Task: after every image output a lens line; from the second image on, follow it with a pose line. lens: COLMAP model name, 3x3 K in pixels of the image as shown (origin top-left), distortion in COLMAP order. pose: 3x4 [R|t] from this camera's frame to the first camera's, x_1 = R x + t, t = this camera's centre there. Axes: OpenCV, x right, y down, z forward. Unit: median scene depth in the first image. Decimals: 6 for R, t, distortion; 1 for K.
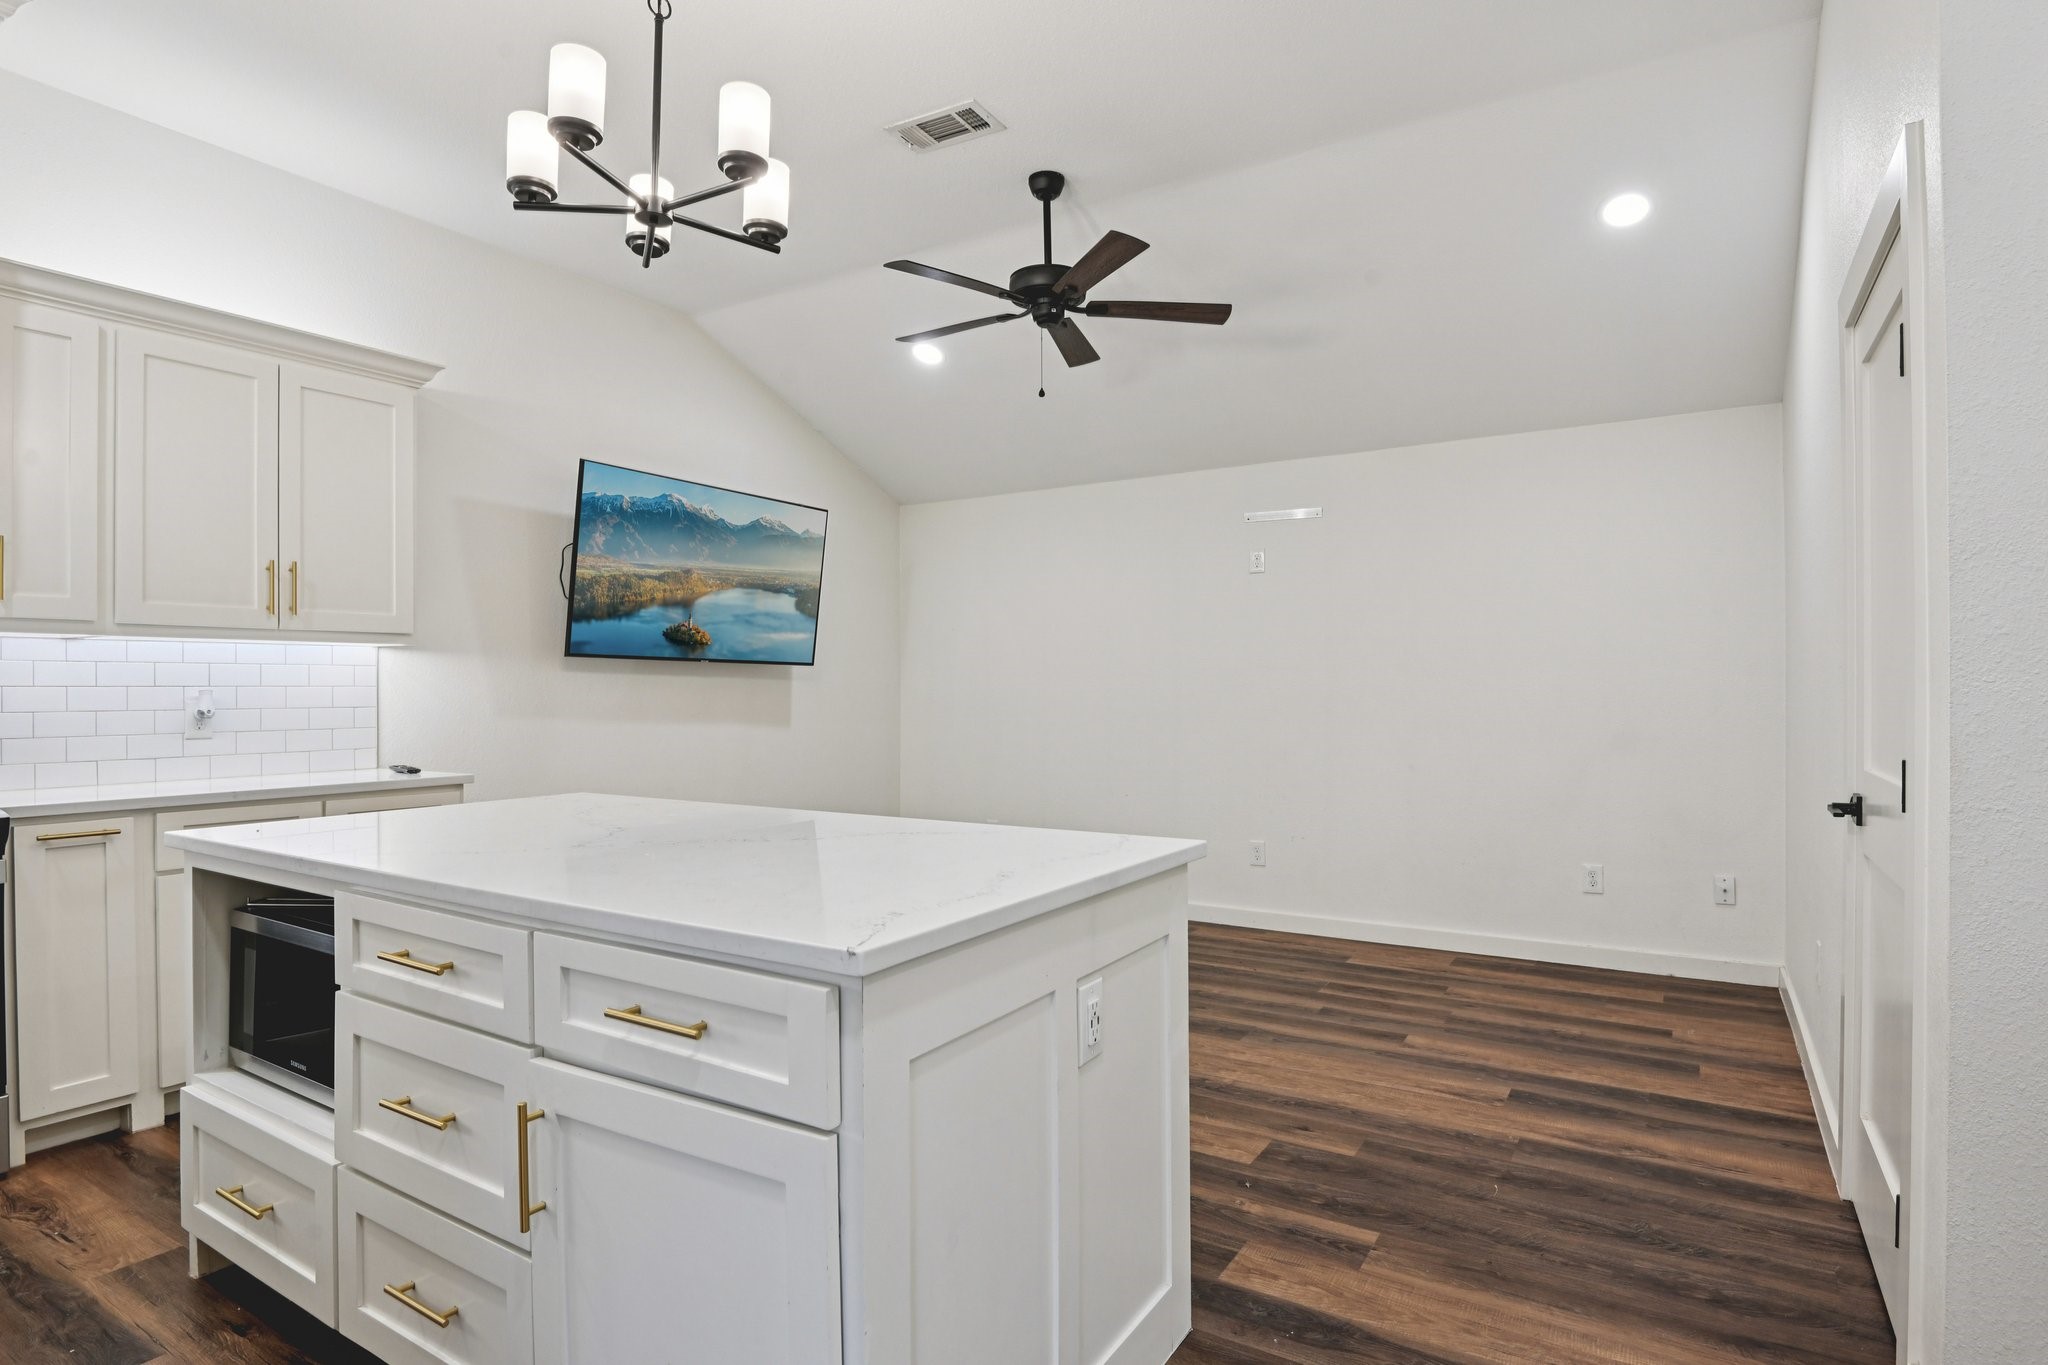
lens RADIAL K [[1074.7, 0, 1024.0], [0, 1074.7, 682.5], [0, 0, 1]] dist [-0.040696, -0.000450]
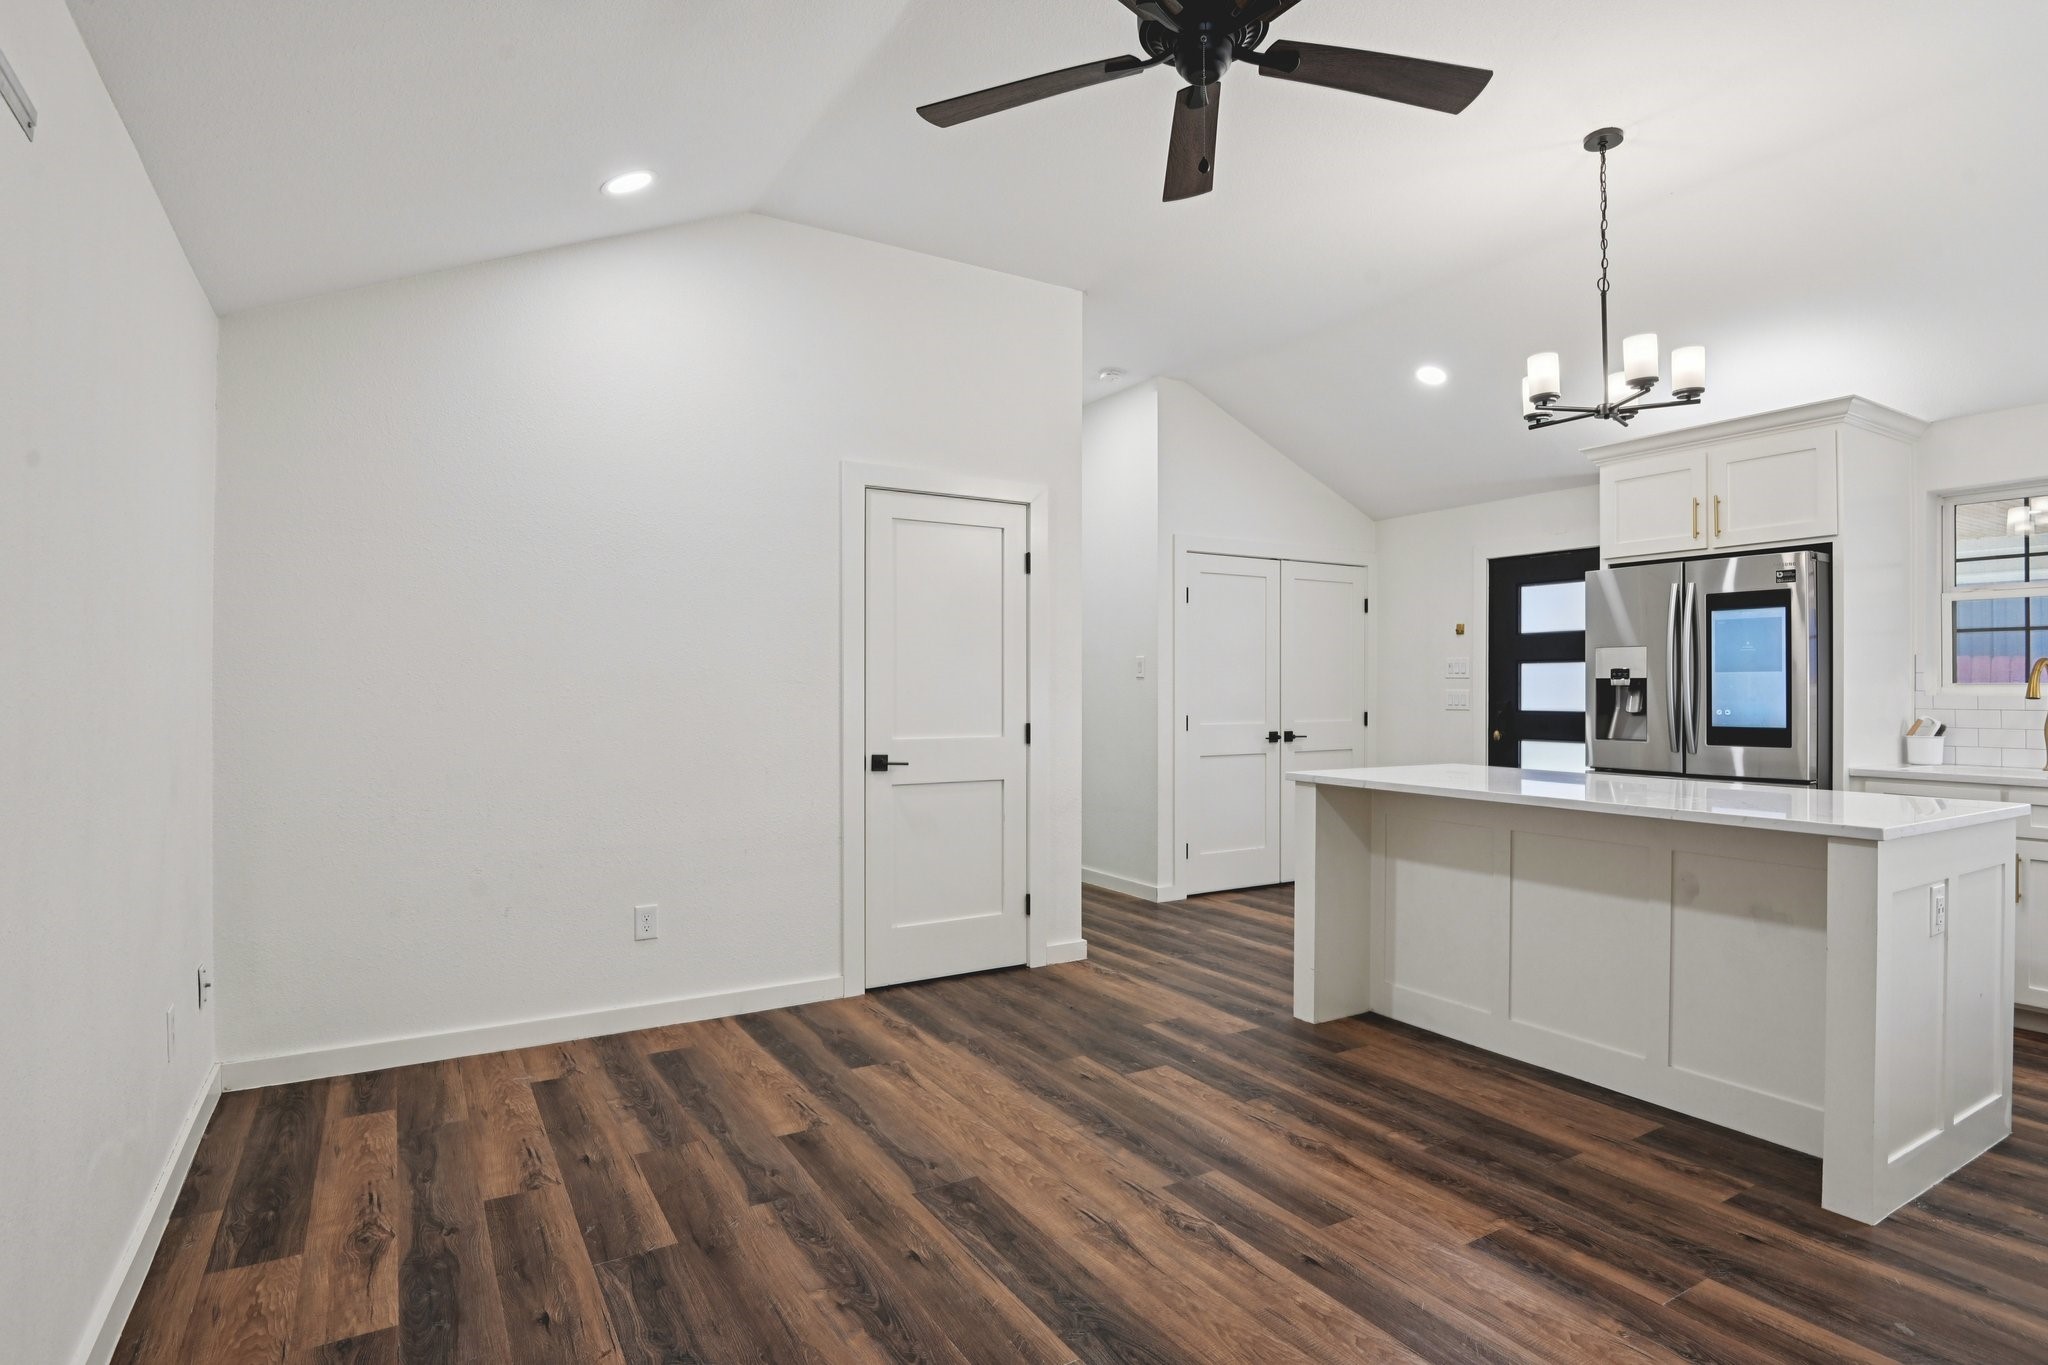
lens RADIAL K [[1074.7, 0, 1024.0], [0, 1074.7, 682.5], [0, 0, 1]] dist [-0.040696, -0.000450]
pose [[-0.893390, 0.007285, 0.449223, -0.187314], [0.002901, 0.999941, -0.010447, 0.006351], [-0.449273, -0.008031, -0.893358, 1.953284]]
